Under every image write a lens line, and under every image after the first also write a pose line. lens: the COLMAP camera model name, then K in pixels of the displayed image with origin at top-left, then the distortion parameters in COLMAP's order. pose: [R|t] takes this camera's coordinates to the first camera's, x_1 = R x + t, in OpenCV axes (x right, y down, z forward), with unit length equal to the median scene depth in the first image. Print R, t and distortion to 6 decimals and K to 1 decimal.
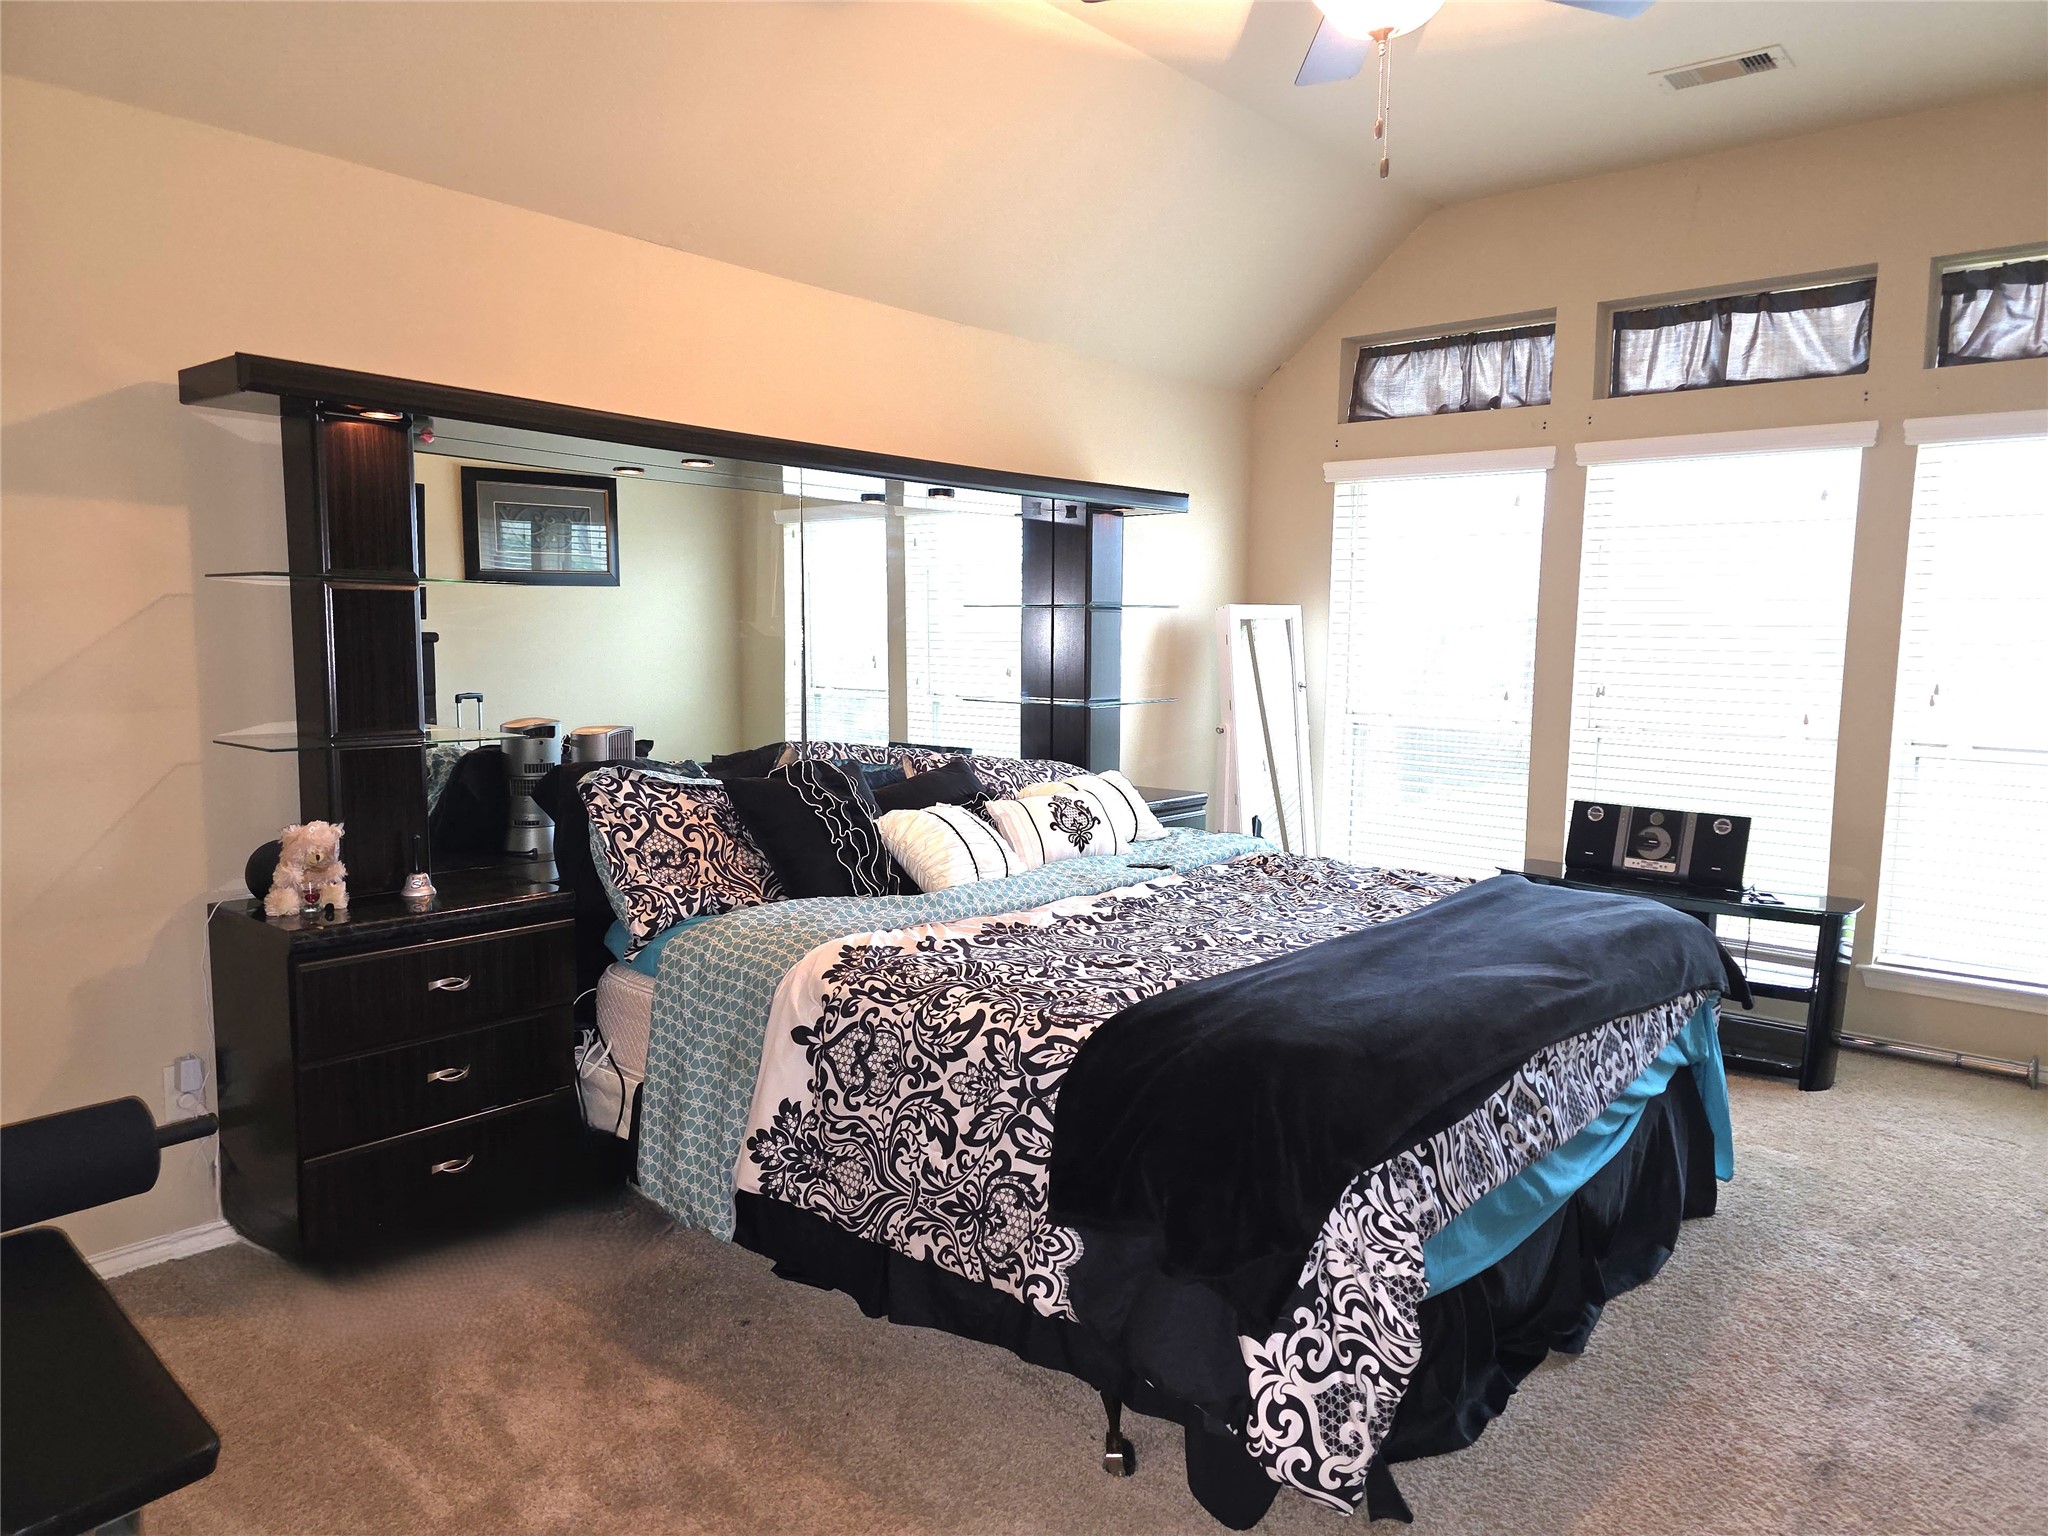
lens RADIAL K [[1366.0, 0, 1030.9], [0, 1366.0, 769.4], [0, 0, 1]] dist [0.057217, -0.051593]
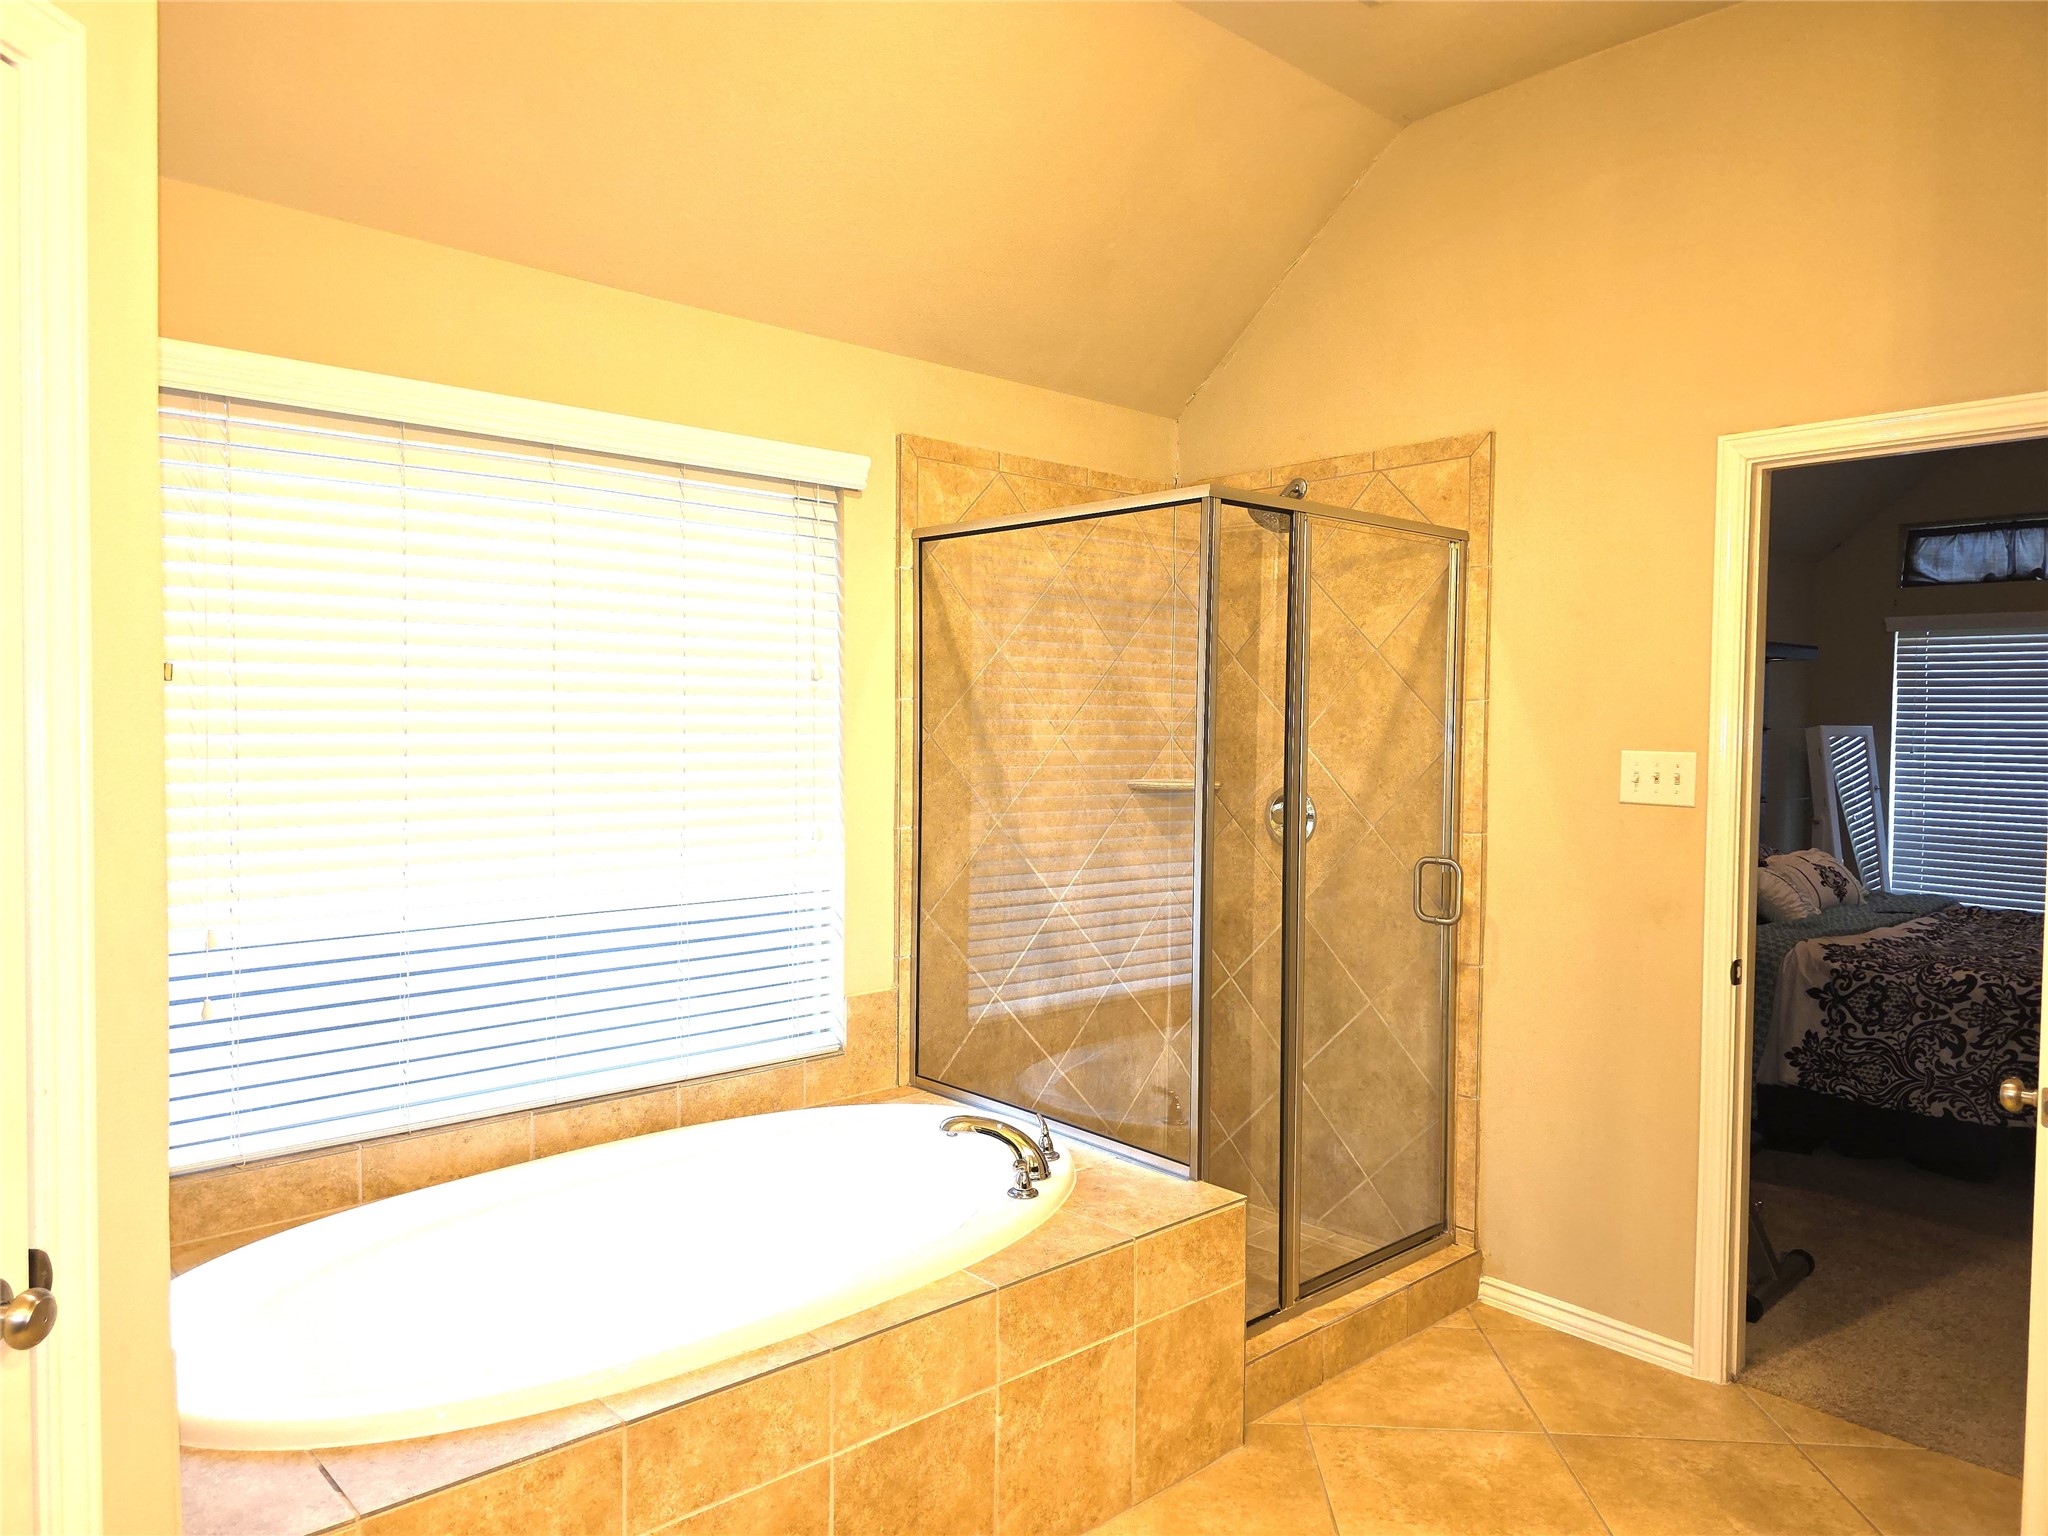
lens RADIAL K [[1366.0, 0, 1038.4], [0, 1366.0, 772.6], [0, 0, 1]] dist [0.057217, -0.051593]
pose [[0.992582, 0.004961, -0.121472, -0.978713], [-0.013498, 0.997487, -0.069558, 0.057342], [0.120822, 0.070682, 0.990155, -0.890059]]
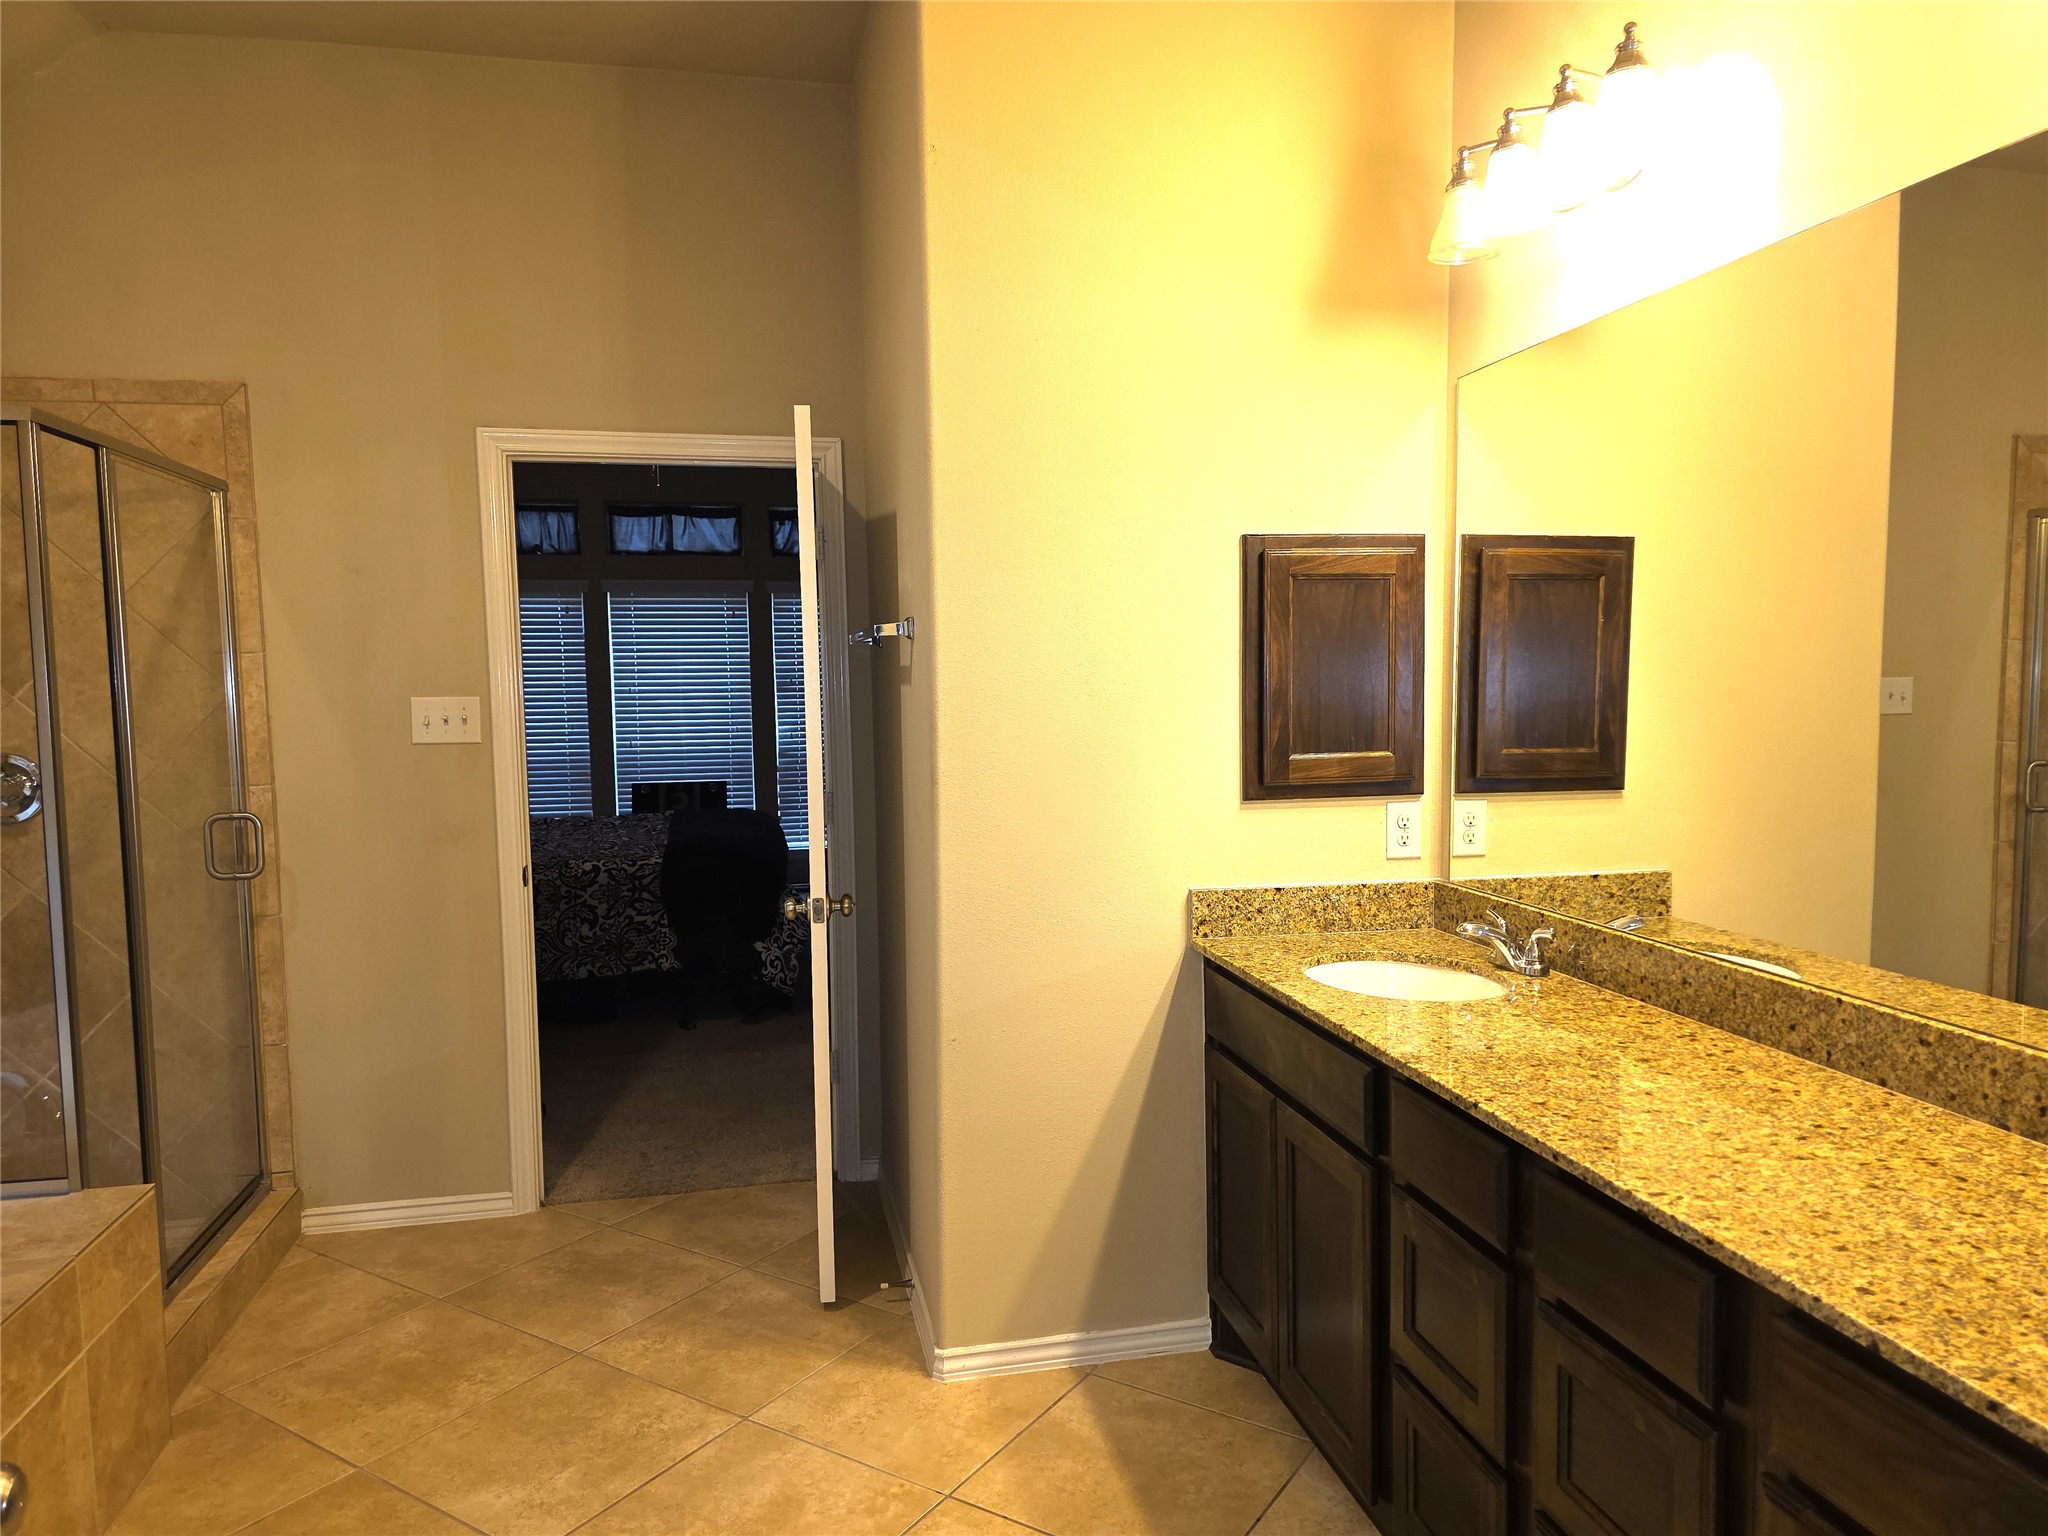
lens RADIAL K [[1366.0, 0, 1024.7], [0, 1366.0, 778.4], [0, 0, 1]] dist [0.057217, -0.051593]
pose [[0.609405, -0.081337, 0.788676, -1.346055], [0.104905, 0.994250, 0.021478, 0.060218], [-0.785889, 0.069648, 0.614433, -0.933088]]
